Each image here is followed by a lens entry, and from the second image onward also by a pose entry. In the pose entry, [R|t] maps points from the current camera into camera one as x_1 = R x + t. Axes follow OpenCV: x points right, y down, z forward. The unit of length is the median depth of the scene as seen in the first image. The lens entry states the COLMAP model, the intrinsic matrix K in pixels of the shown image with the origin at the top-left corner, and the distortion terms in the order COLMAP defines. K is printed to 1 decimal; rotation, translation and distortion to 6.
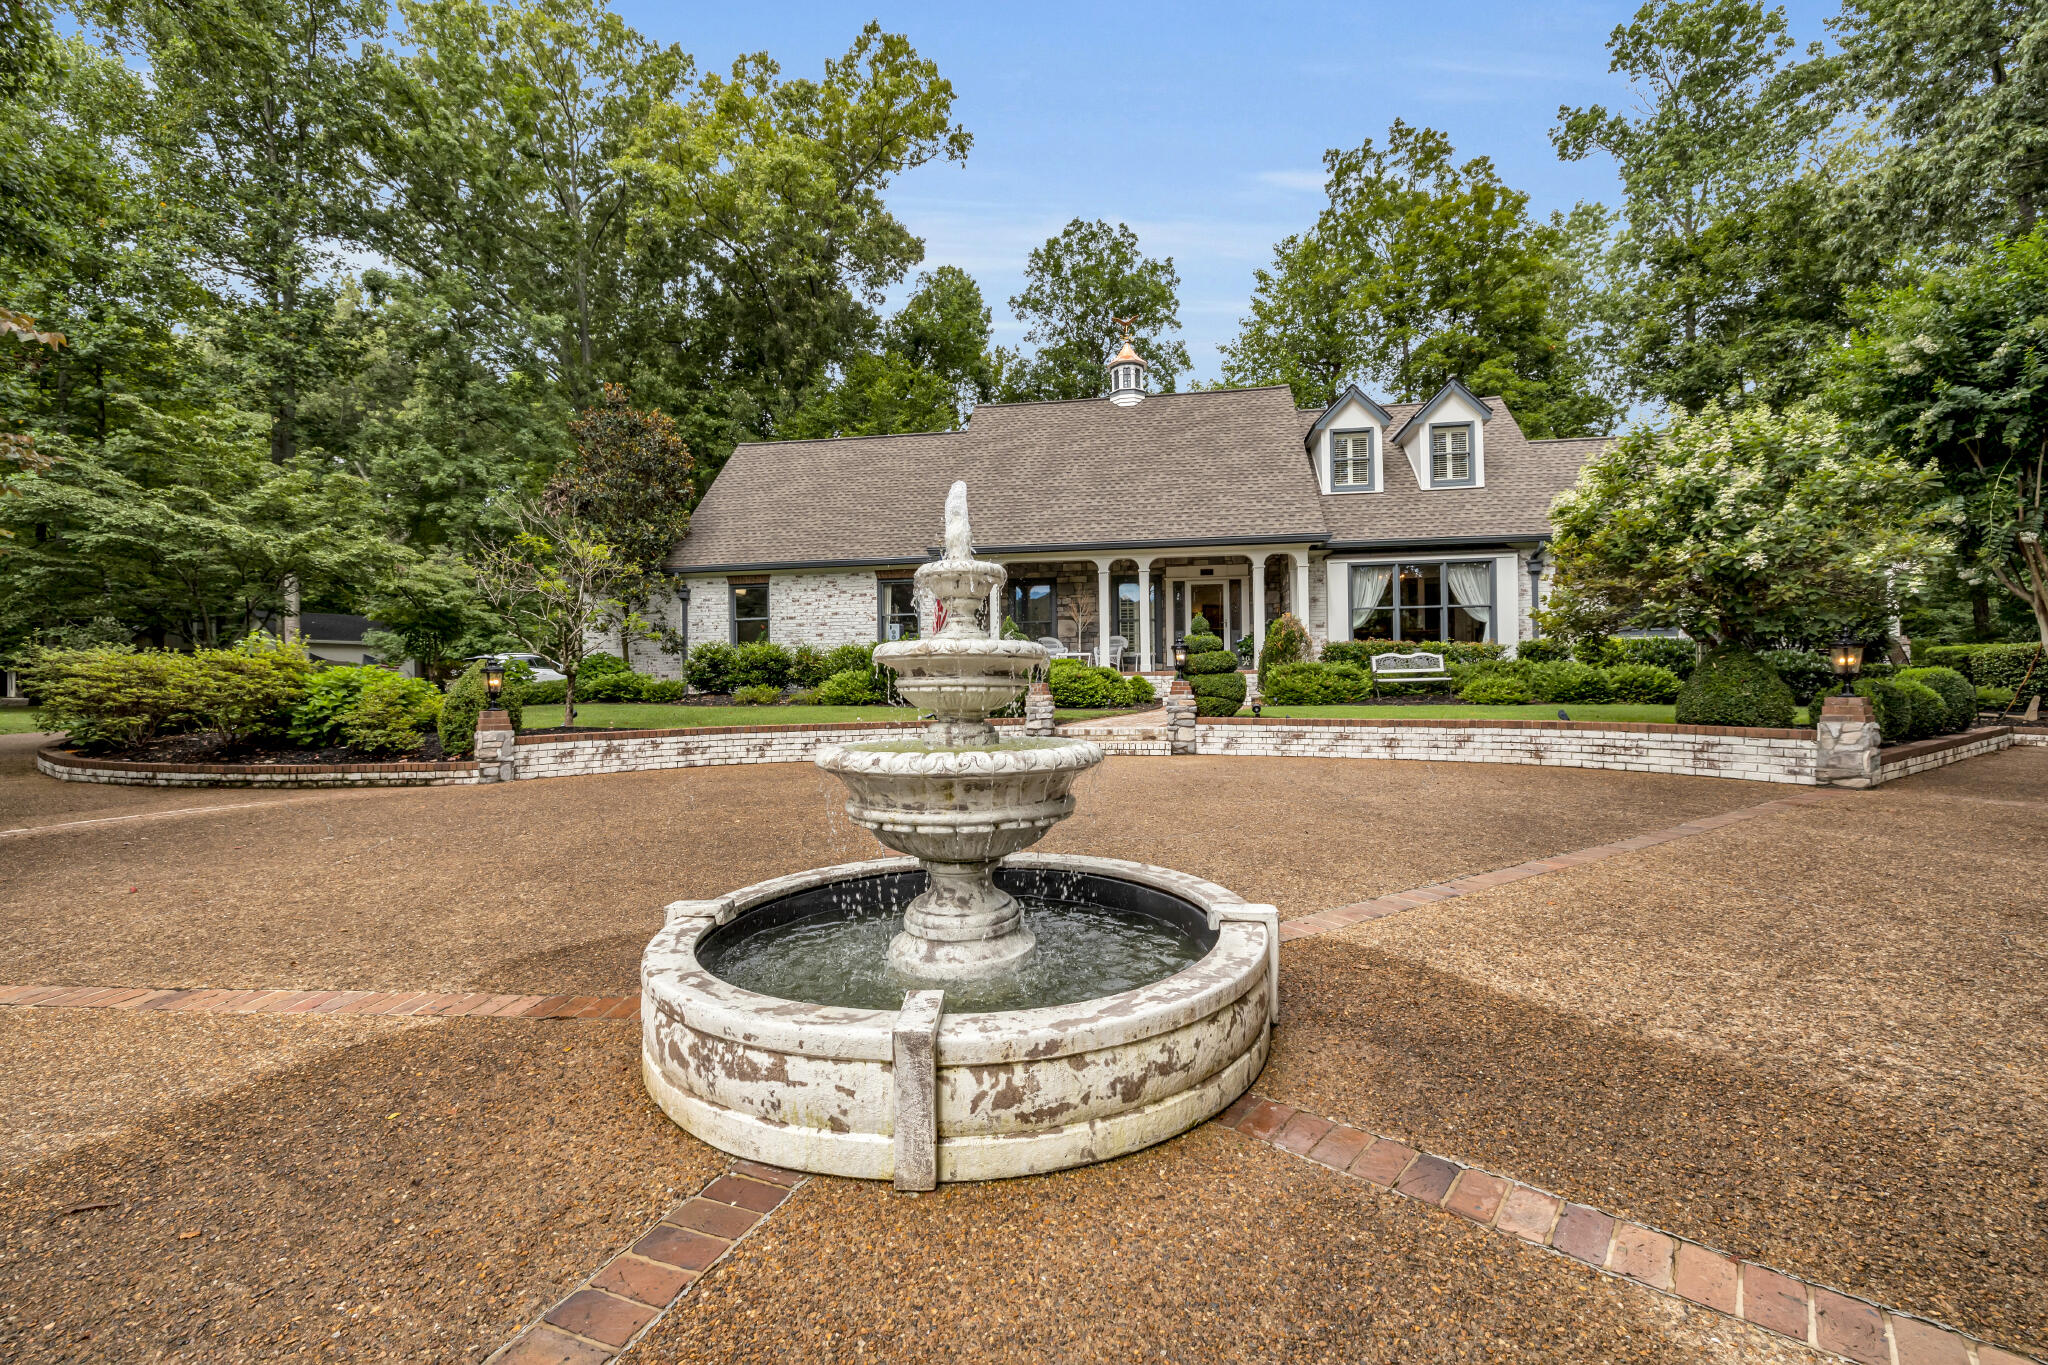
lens RADIAL K [[850.2, 0, 1024.0], [0, 850.2, 682.5], [0, 0, 1]] dist [0.001737, -0.000192]
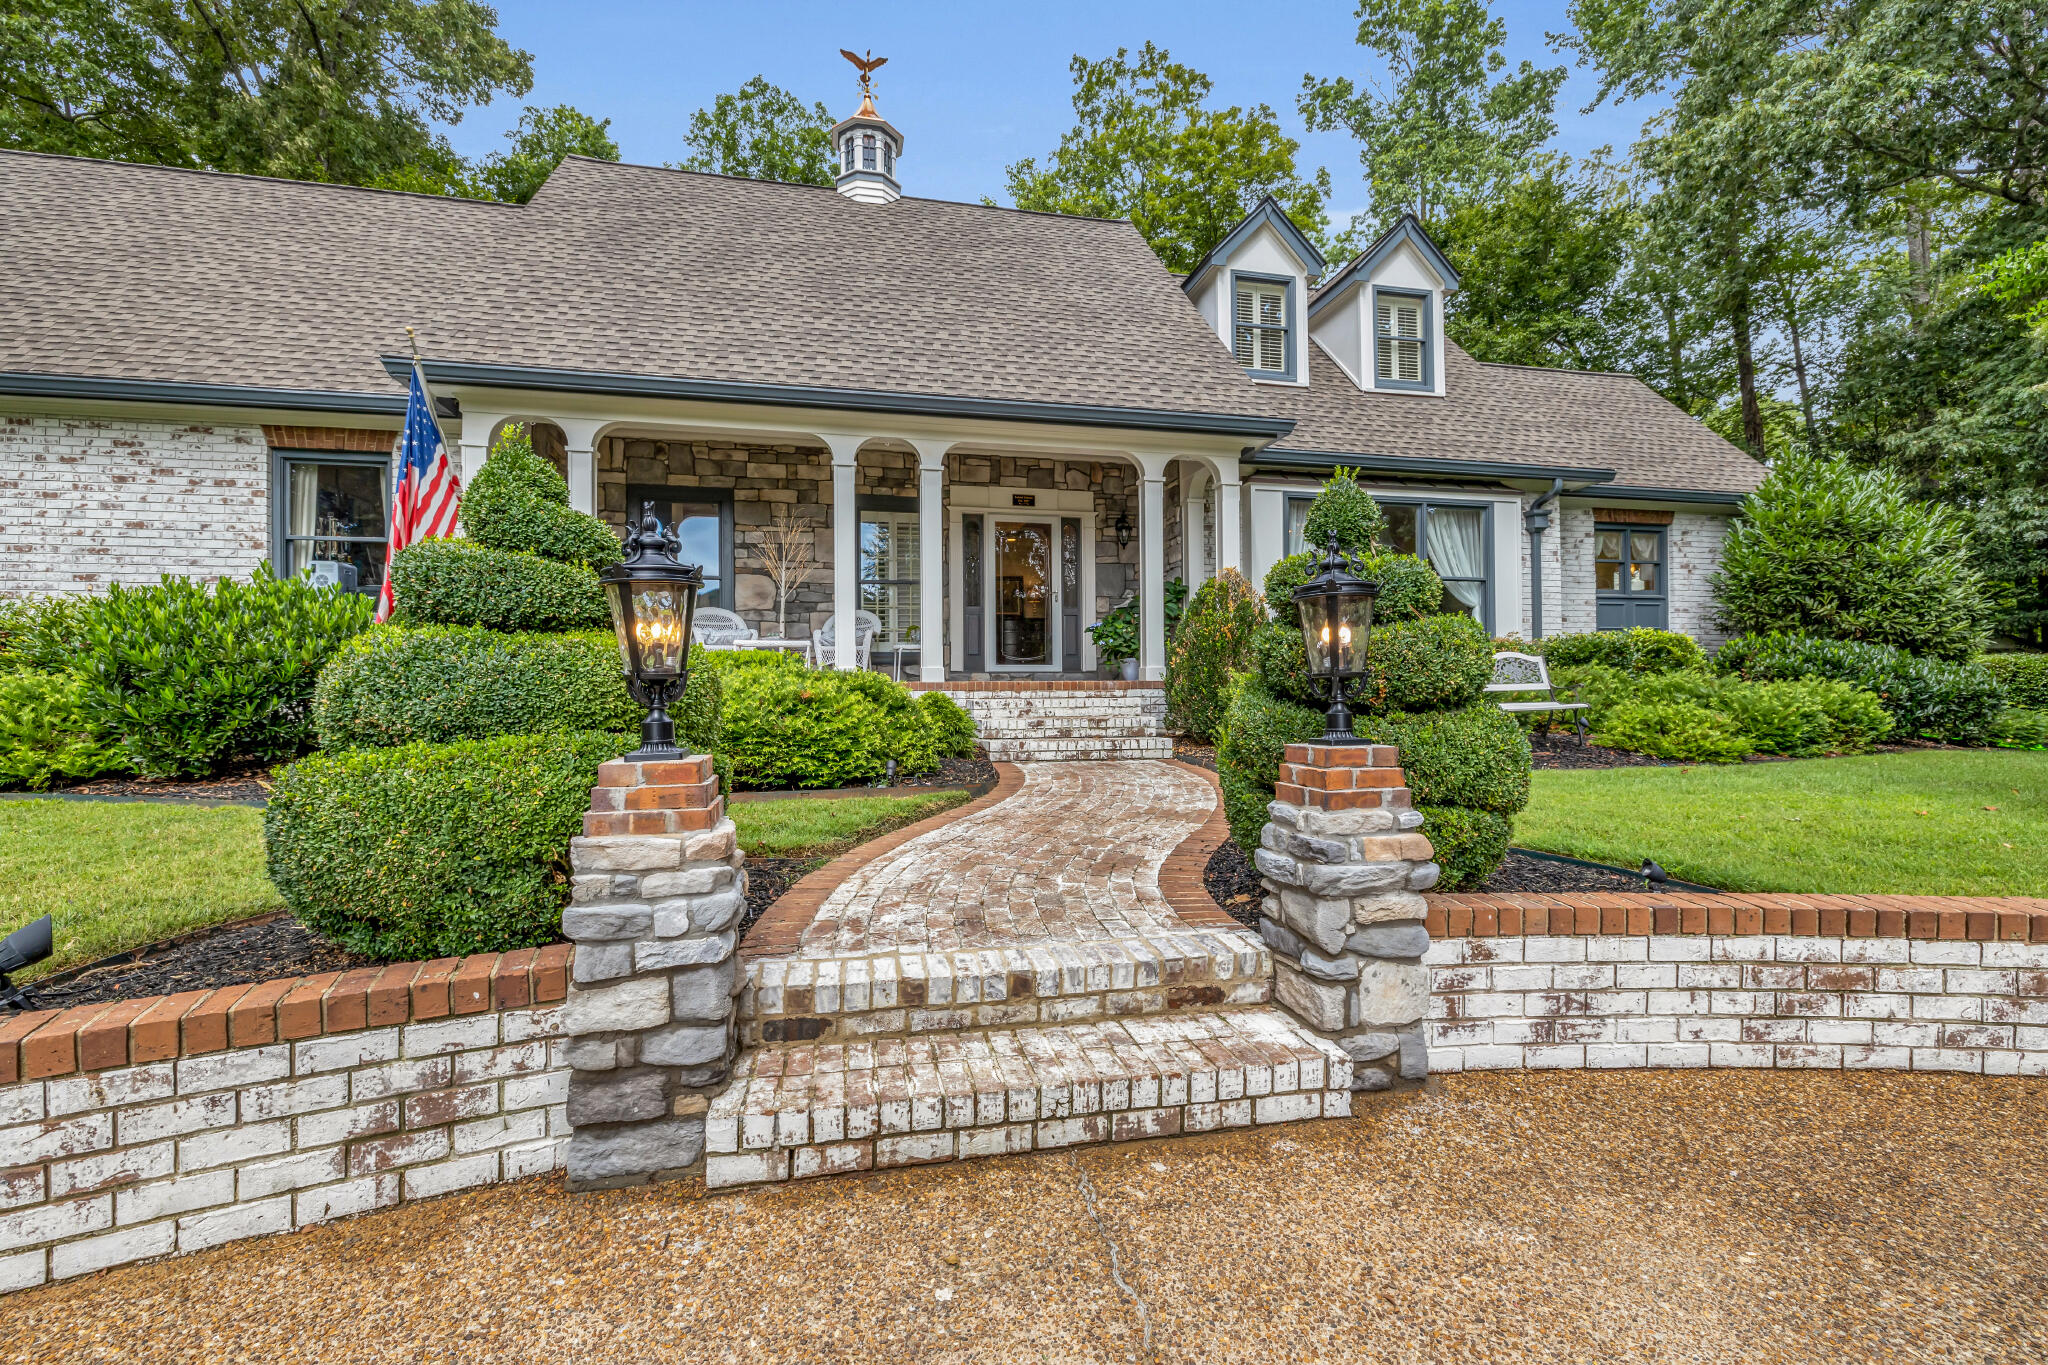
lens RADIAL K [[850.2, 0, 1024.0], [0, 850.2, 682.5], [0, 0, 1]] dist [0.001737, -0.000192]
pose [[0.929201, 0.009091, 0.369462, 0.013874], [-0.007464, 0.999955, -0.005833, -0.009176], [-0.369499, 0.002662, 0.929227, 0.487318]]
